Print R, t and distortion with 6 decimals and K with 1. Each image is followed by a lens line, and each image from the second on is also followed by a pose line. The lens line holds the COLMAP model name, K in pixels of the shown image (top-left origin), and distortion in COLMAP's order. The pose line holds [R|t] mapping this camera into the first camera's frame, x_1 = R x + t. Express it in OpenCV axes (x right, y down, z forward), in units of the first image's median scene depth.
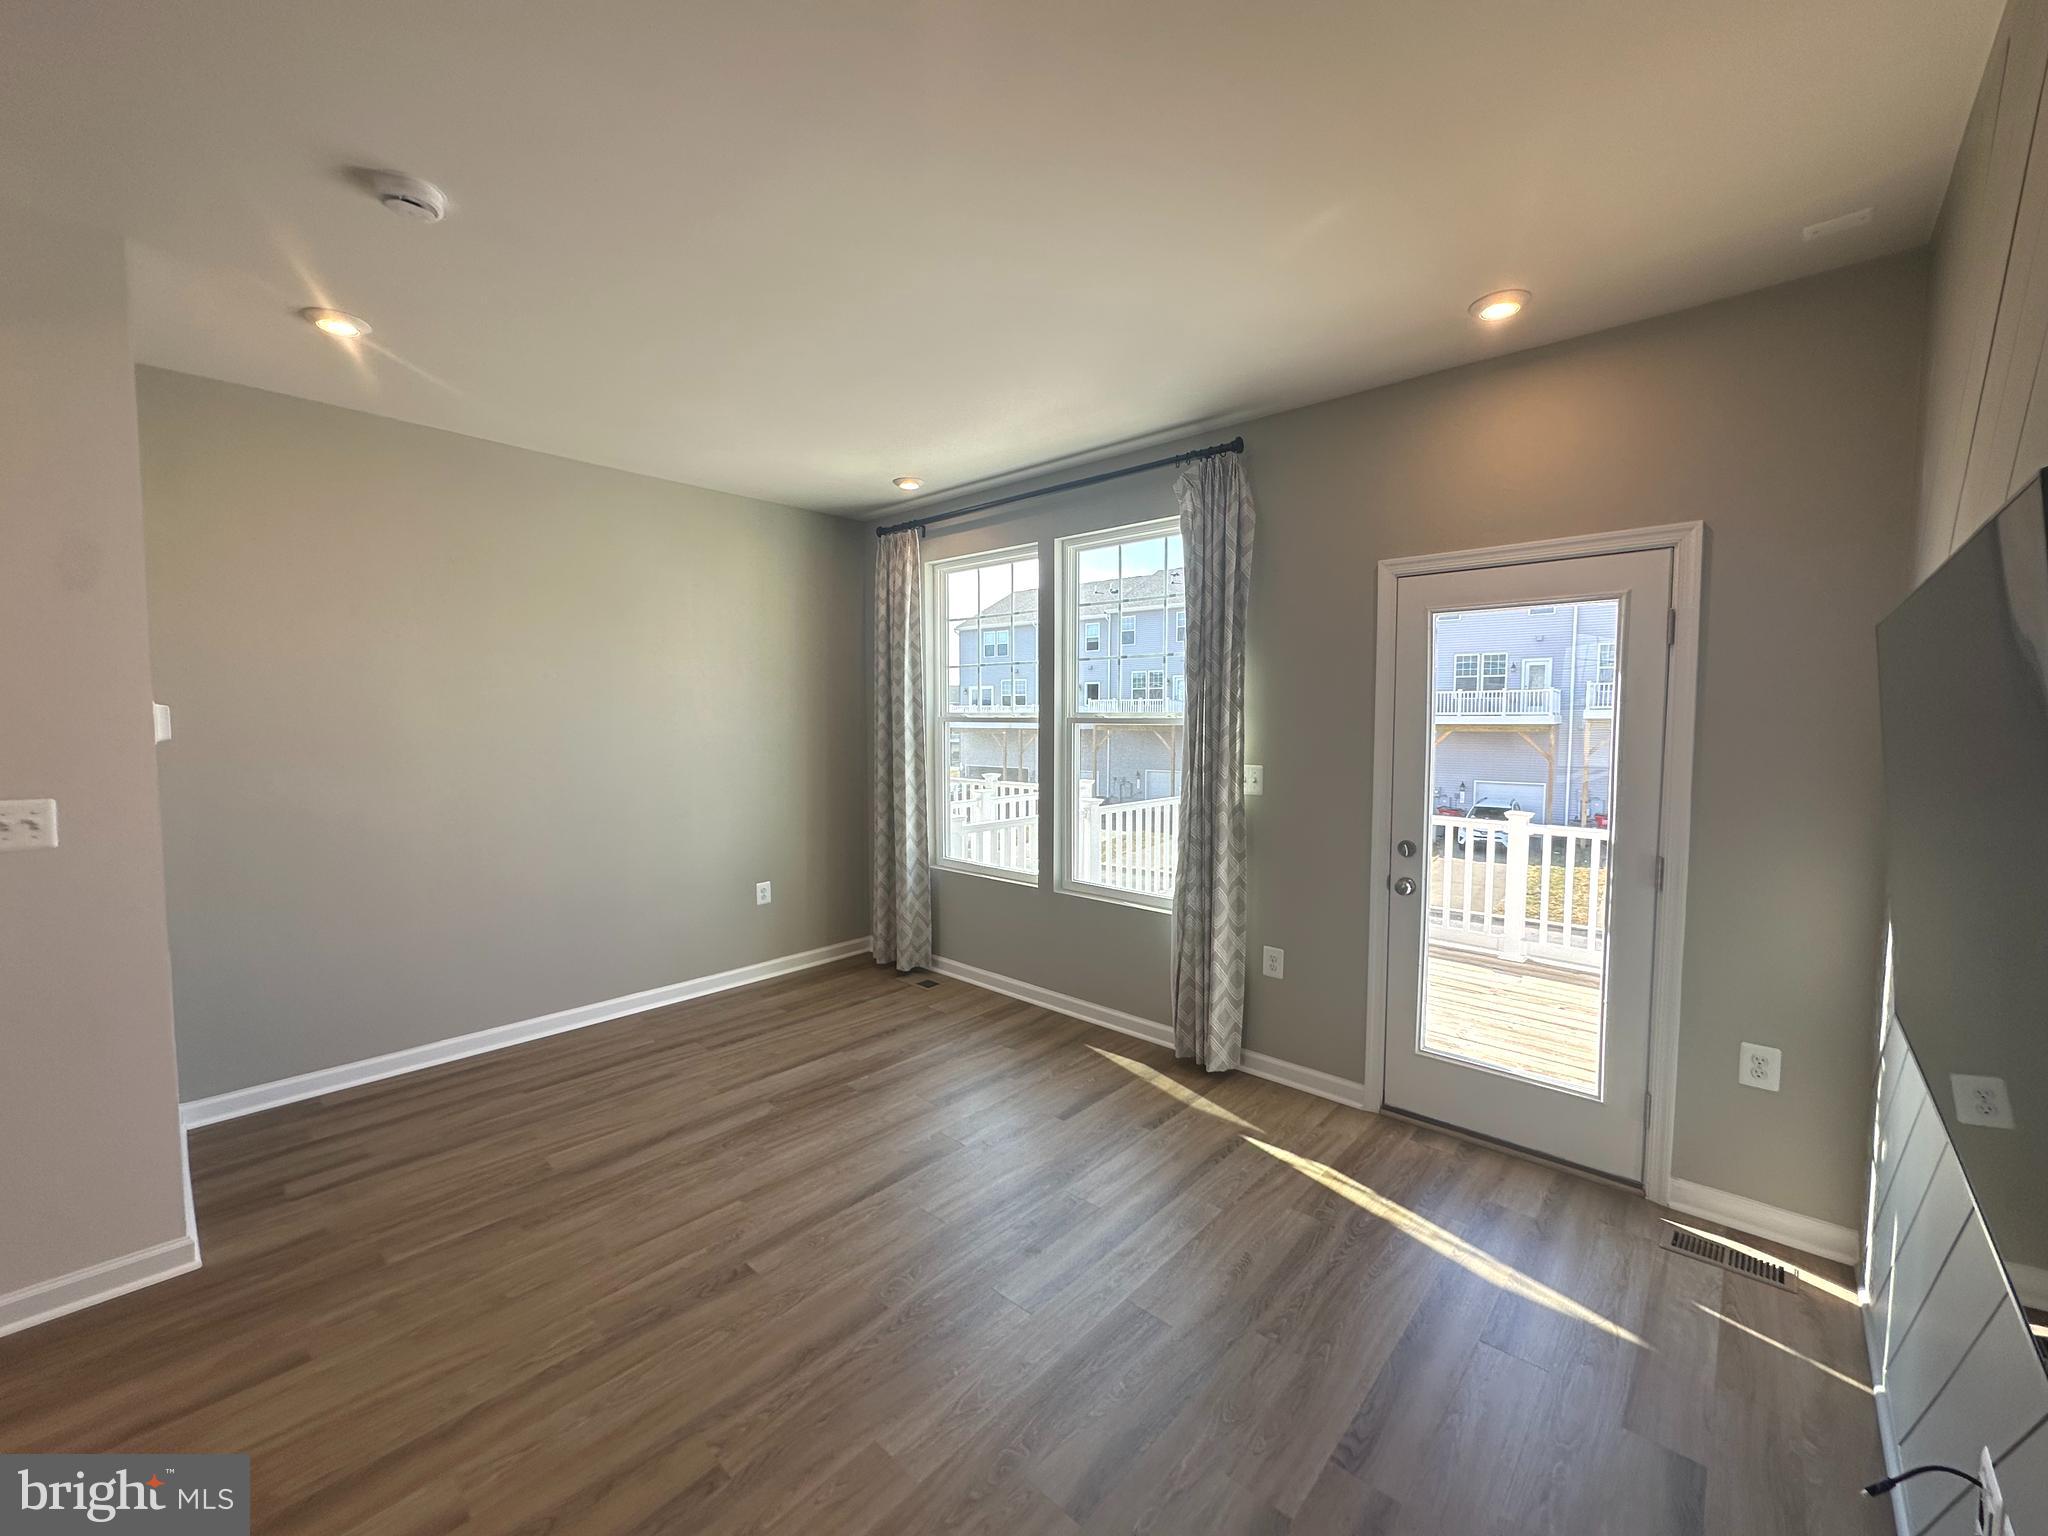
lens RADIAL K [[814.2, 0, 1024.0], [0, 814.2, 768.0], [0, 0, 1]] dist [-0.007101, 0.000462]
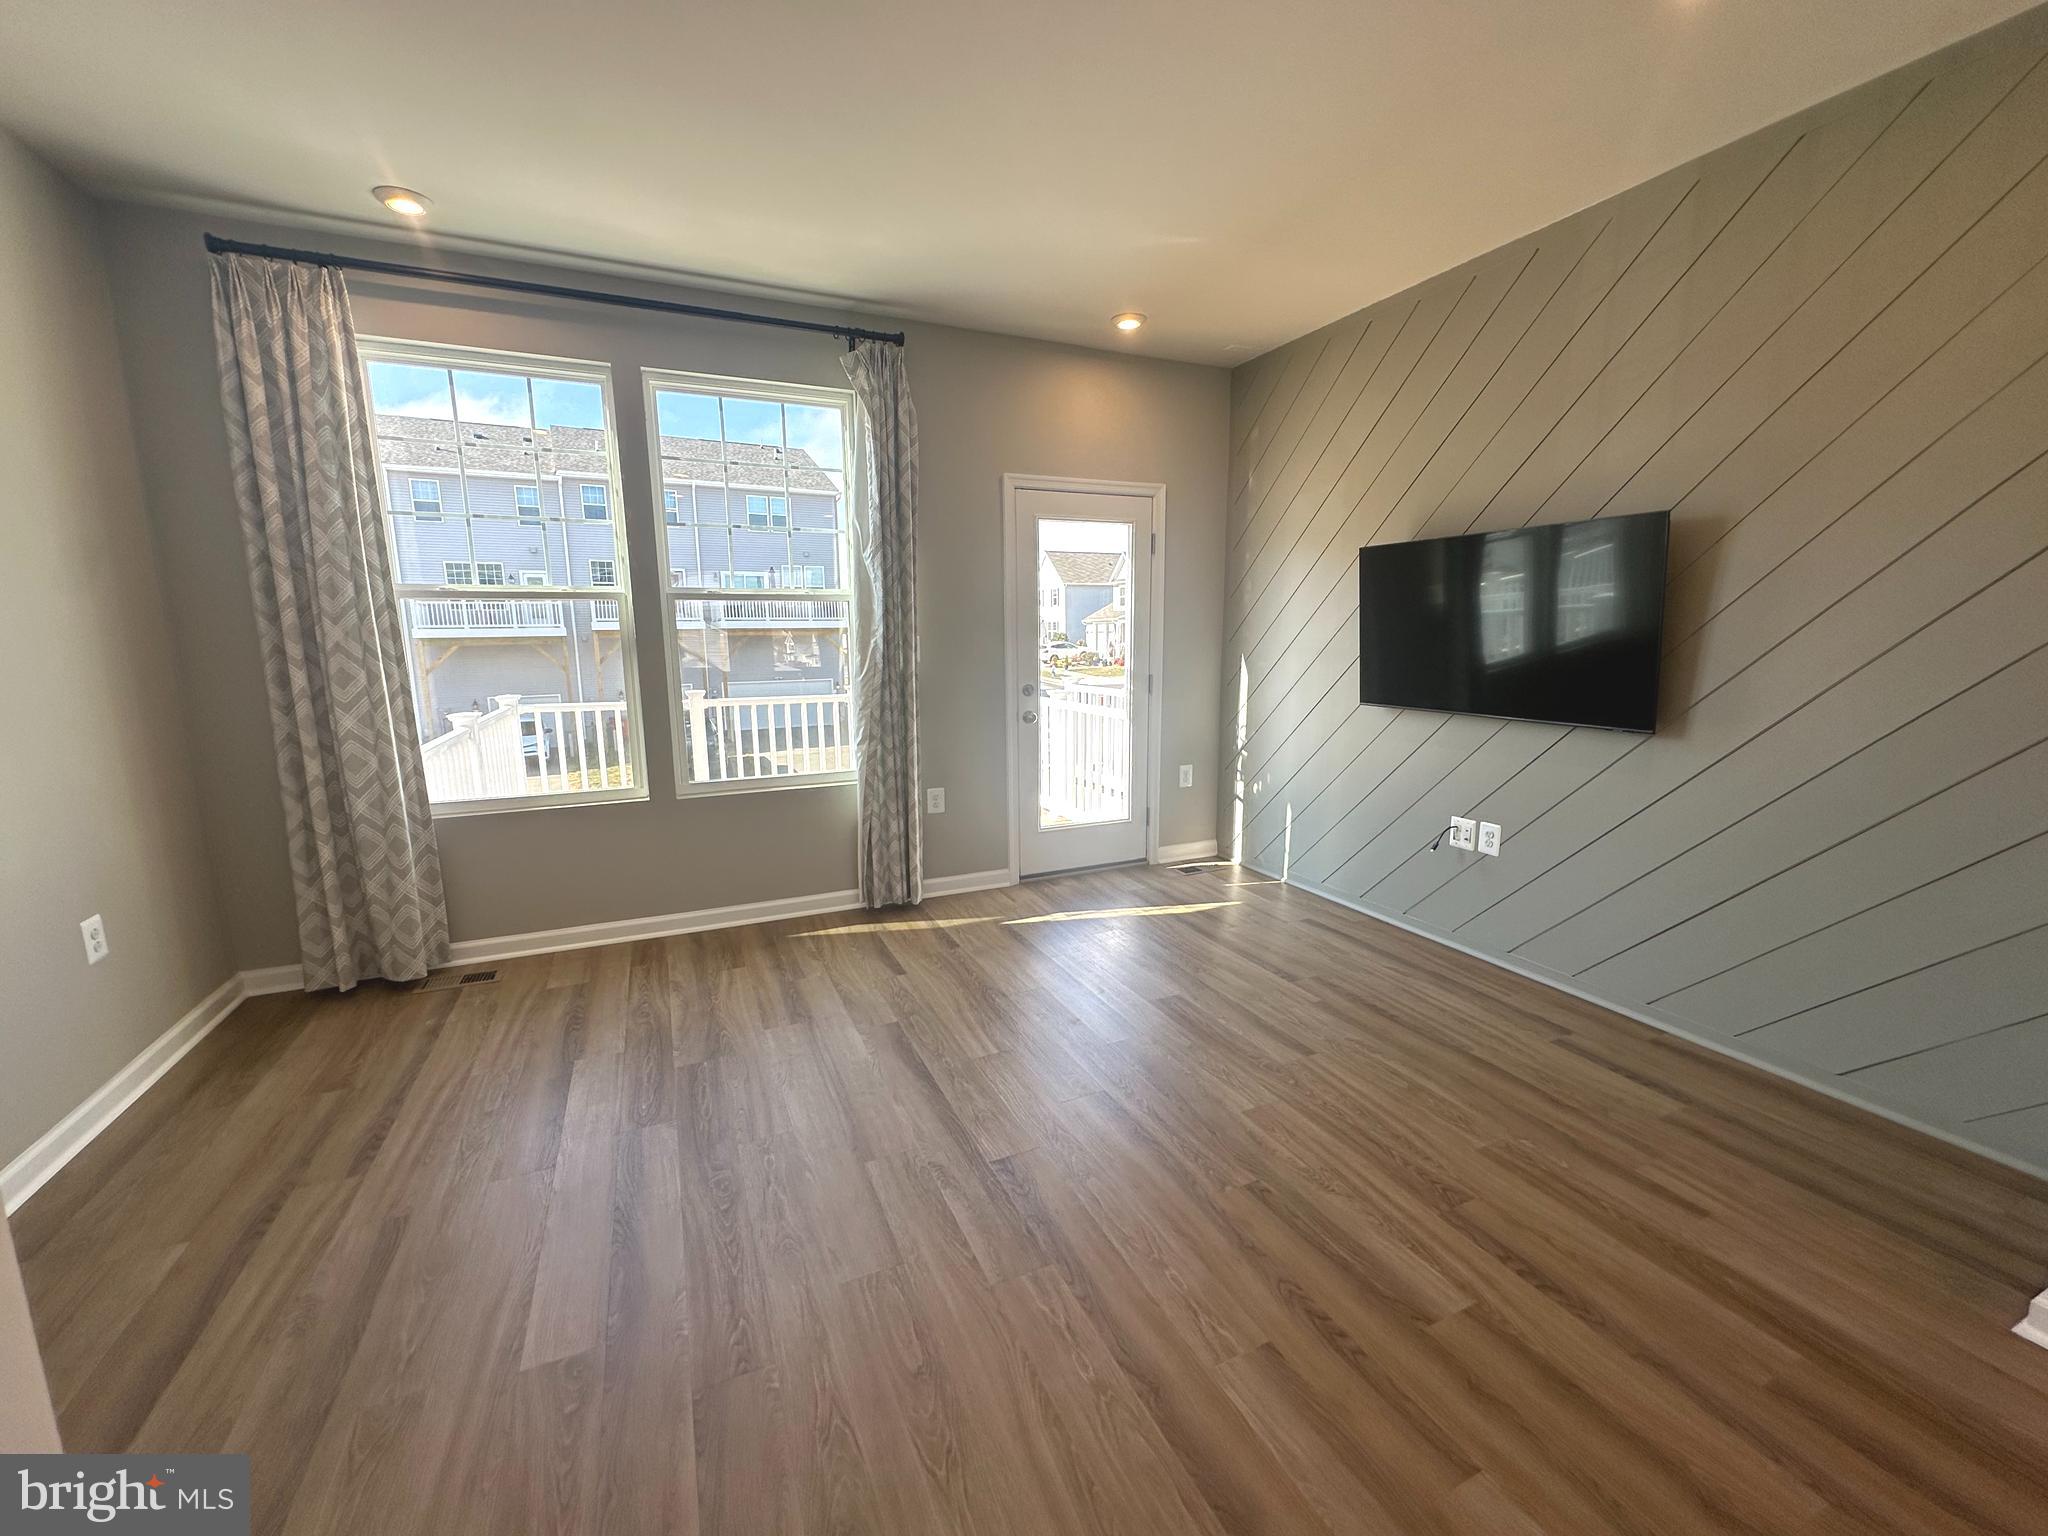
lens RADIAL K [[814.2, 0, 1024.0], [0, 814.2, 768.0], [0, 0, 1]] dist [-0.007101, 0.000462]
pose [[0.392872, -0.158769, 0.905784, -0.733401], [0.067551, 0.987304, 0.143760, 0.026679], [-0.917109, 0.004707, 0.398609, 0.400640]]
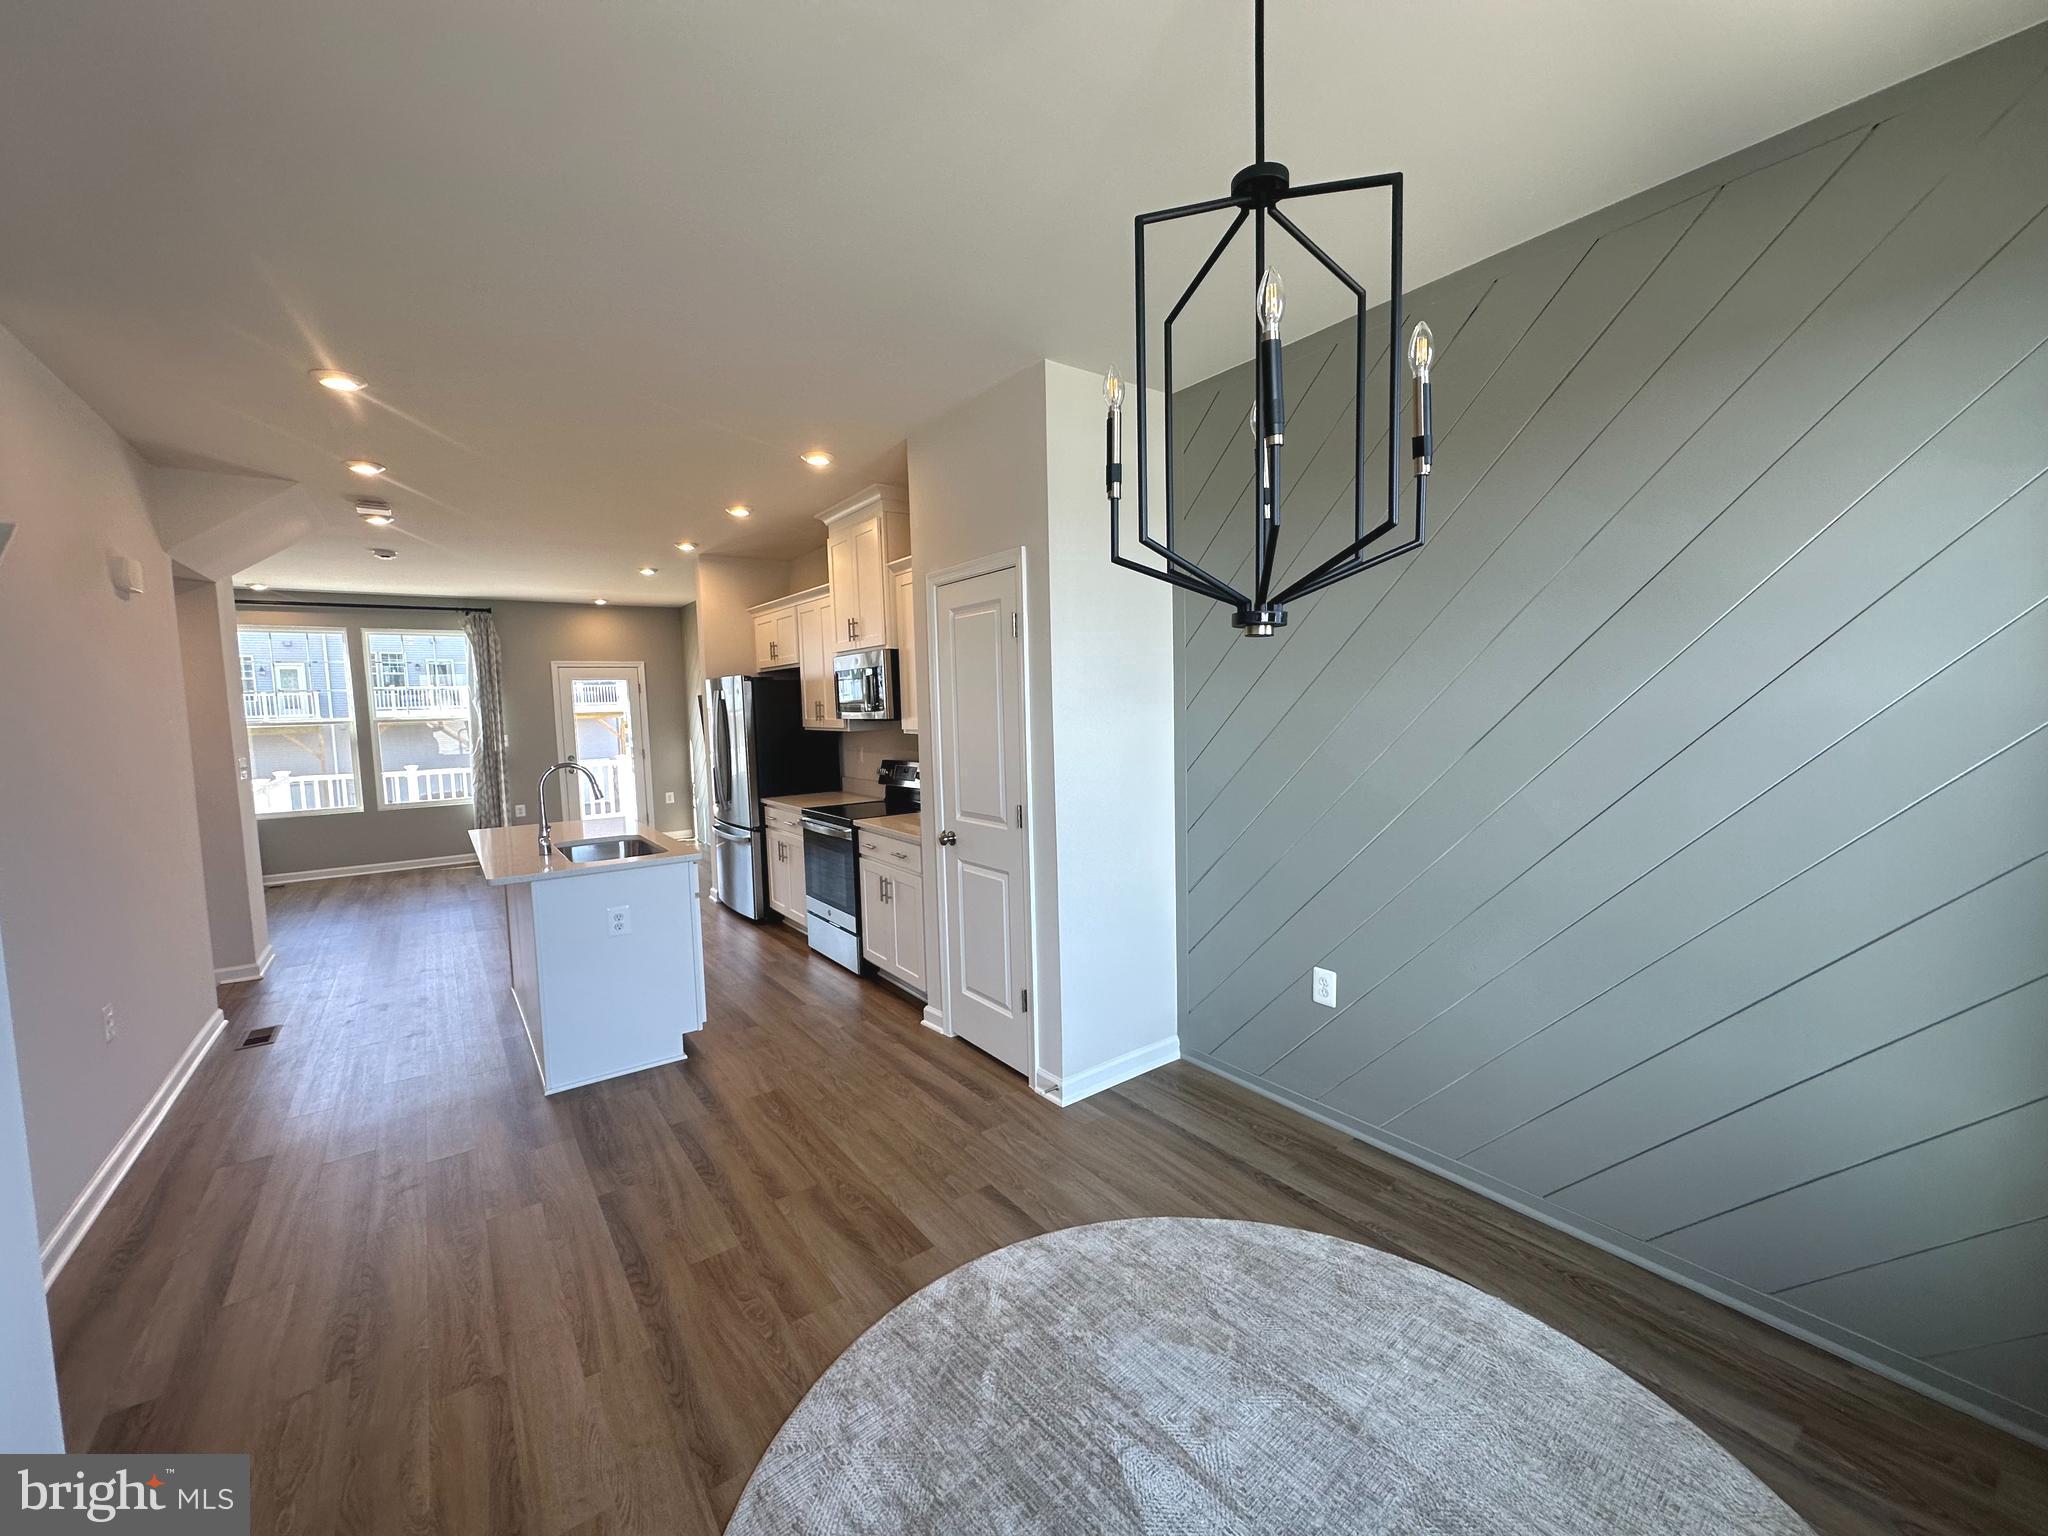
lens RADIAL K [[814.2, 0, 1024.0], [0, 814.2, 768.0], [0, 0, 1]] dist [-0.007101, 0.000462]
pose [[0.199802, -0.086788, 0.975985, -1.883779], [0.086605, 0.993735, 0.070637, 0.060537], [-0.976001, 0.070412, 0.206067, -1.103686]]
